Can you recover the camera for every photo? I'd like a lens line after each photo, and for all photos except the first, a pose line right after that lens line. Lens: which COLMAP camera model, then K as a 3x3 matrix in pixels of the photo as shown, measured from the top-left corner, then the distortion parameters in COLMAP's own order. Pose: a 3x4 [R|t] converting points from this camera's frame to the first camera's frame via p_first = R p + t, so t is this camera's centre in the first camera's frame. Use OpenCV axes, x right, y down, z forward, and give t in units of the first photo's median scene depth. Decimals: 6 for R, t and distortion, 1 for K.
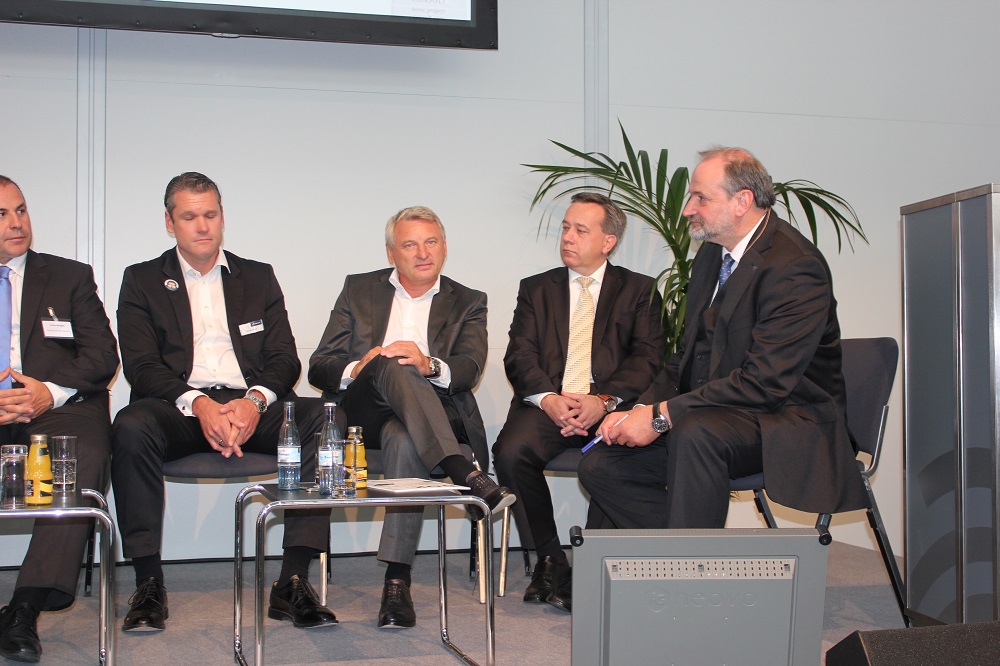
lens RADIAL K [[1481.6, 0, 503.1], [0, 1481.6, 333.1], [0, 0, 1]] dist [-0.006993, 0.000000]
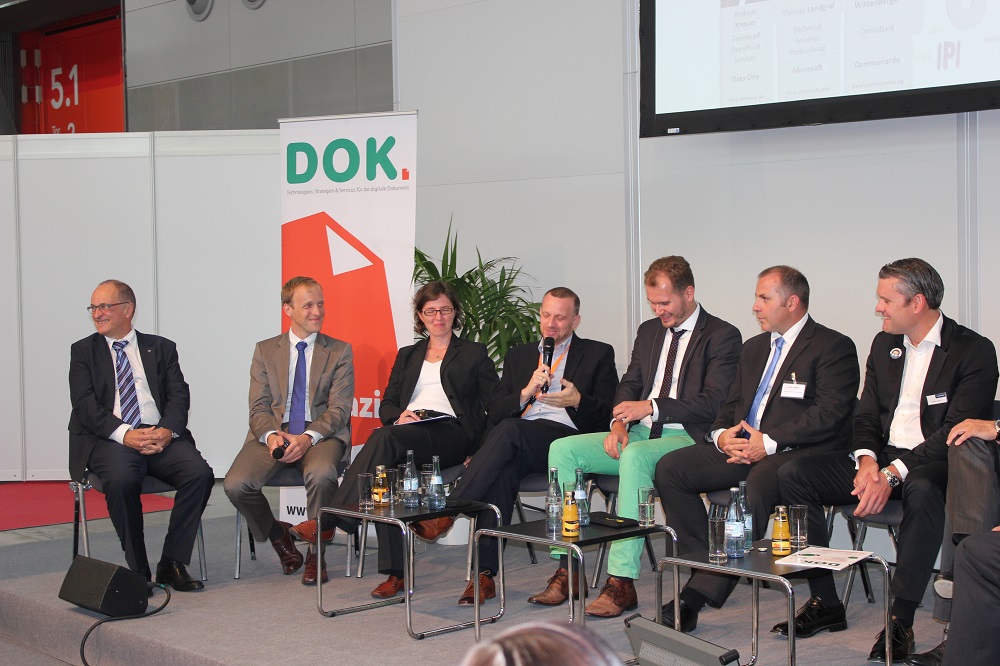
lens RADIAL K [[1695.7, 0, 496.8], [0, 1695.7, 328.4], [0, 0, 1]] dist [0.101761, 0.000000]
pose [[0.416598, 0.032583, -0.908507, 0.926954], [0.038639, 0.997820, 0.053505, -0.145415], [0.908269, -0.057394, 0.414430, 0.158244]]
